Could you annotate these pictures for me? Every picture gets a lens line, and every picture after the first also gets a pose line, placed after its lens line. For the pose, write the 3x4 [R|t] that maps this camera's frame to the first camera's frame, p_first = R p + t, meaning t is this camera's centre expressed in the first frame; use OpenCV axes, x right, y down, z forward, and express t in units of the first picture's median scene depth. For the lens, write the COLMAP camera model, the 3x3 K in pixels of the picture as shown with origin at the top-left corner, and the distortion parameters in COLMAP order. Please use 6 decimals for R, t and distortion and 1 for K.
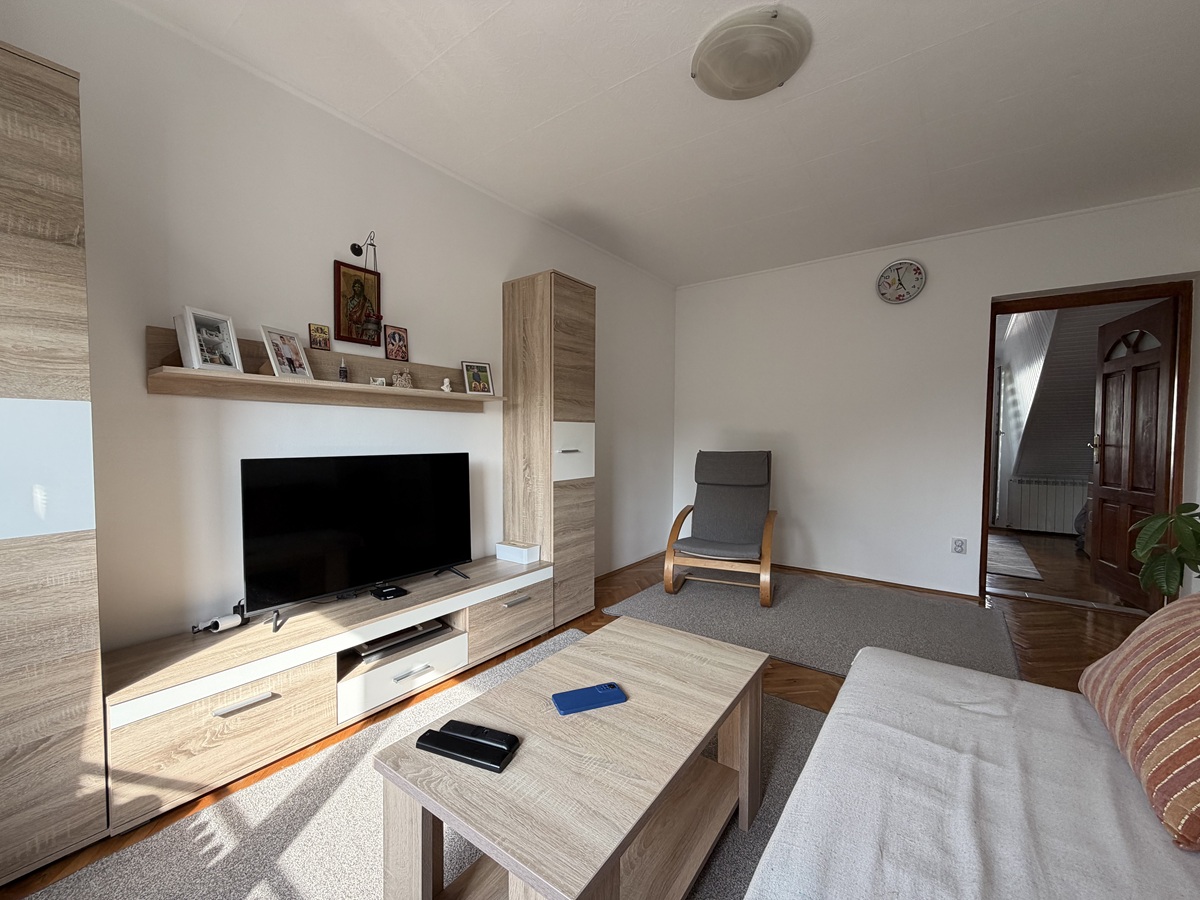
lens RADIAL K [[477.8, 0, 596.5], [0, 477.8, 451.7], [0, 0, 1]] dist [-0.000680, -0.000107]
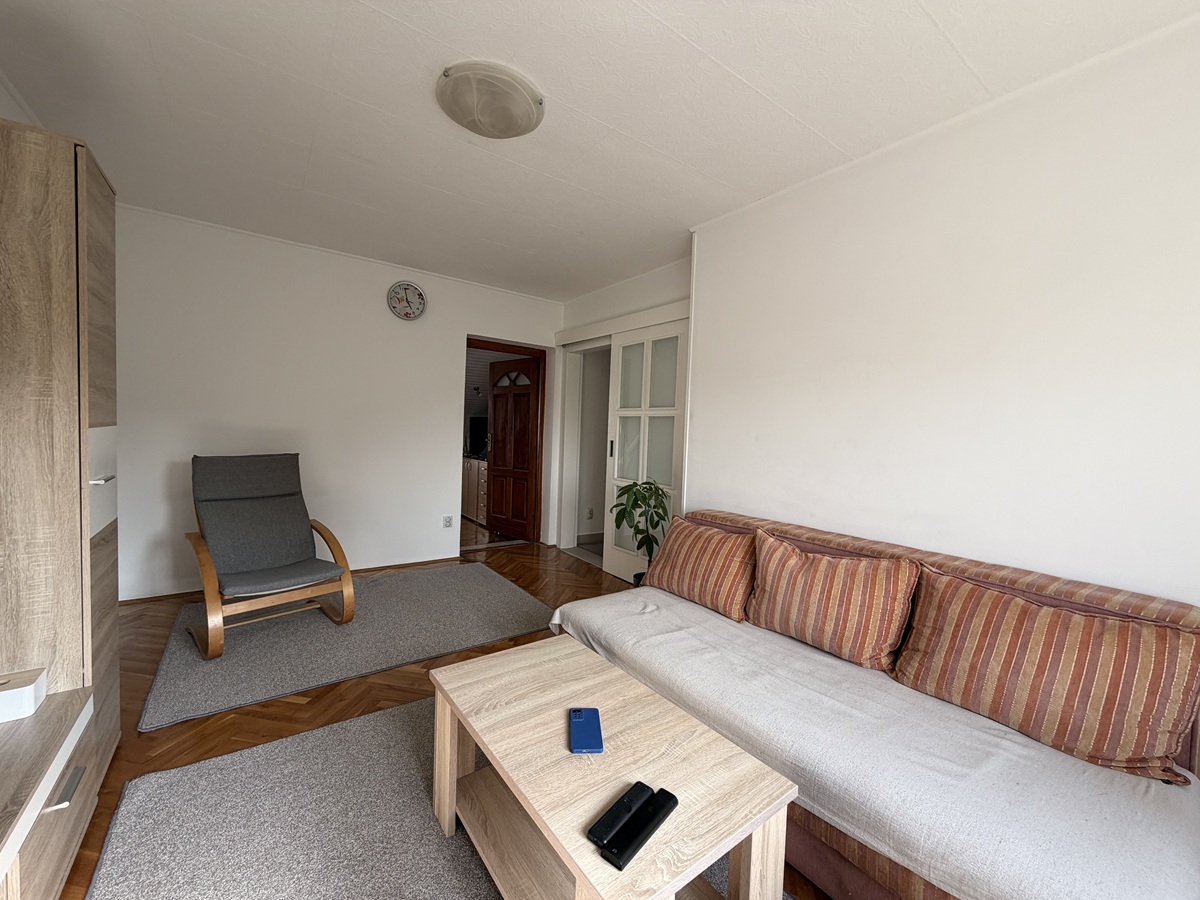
lens RADIAL K [[477.8, 0, 596.5], [0, 477.8, 451.7], [0, 0, 1]] dist [-0.000680, -0.000107]
pose [[0.302192, -0.040900, 0.952369, -0.366544], [-0.002625, 0.999040, 0.043737, -0.053136], [-0.953243, -0.015717, 0.301795, 0.247863]]
